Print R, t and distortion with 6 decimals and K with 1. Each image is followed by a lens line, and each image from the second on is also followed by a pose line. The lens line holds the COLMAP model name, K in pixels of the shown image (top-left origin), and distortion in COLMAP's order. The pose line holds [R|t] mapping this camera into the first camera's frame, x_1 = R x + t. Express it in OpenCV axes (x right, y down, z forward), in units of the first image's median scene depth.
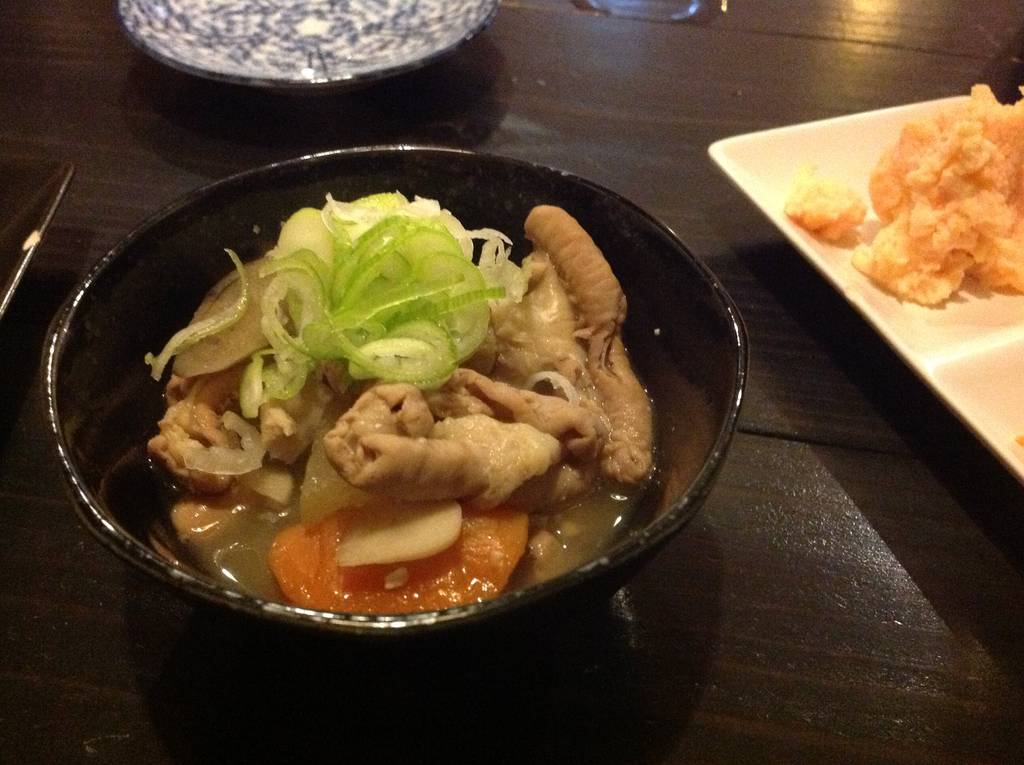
lens RADIAL K [[1033.2, 0, 511.9], [0, 1033.2, 385.6], [0, 0, 1]] dist [0.087191, 0.000000]
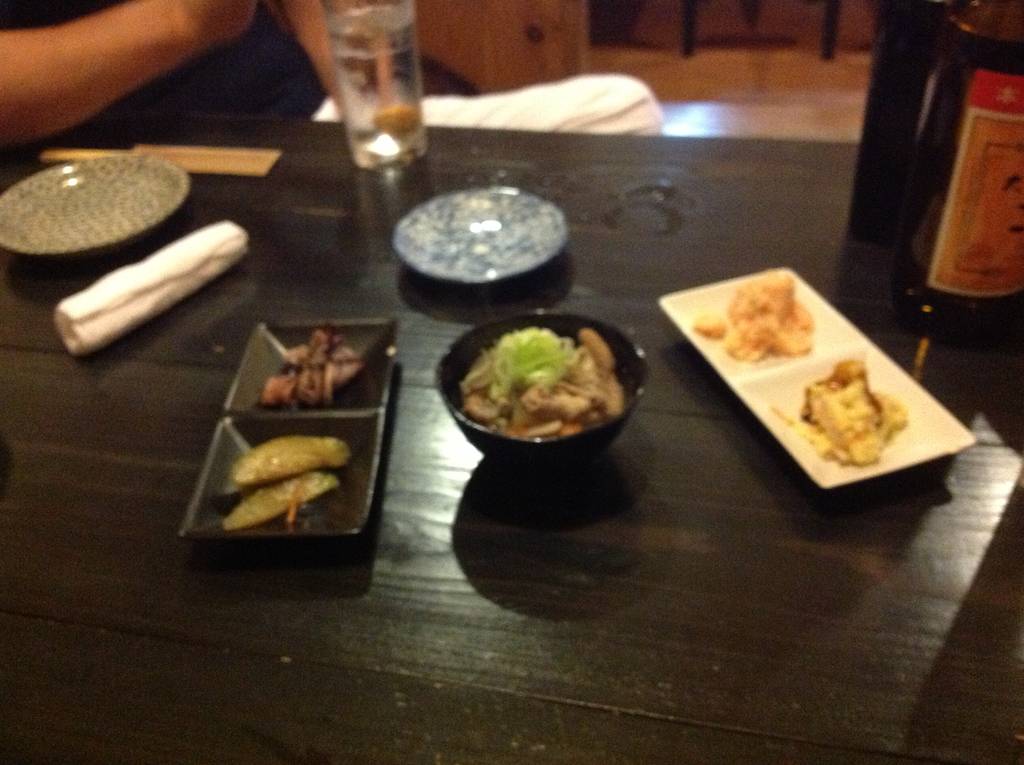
lens RADIAL K [[1033.2, 0, 512.9], [0, 1033.2, 379.8], [0, 0, 1]] dist [0.087191, 0.000000]
pose [[0.995736, -0.043225, -0.081491, 0.044987], [0.033644, 0.992740, -0.115477, 0.221005], [0.085891, 0.112243, 0.989962, -1.403829]]
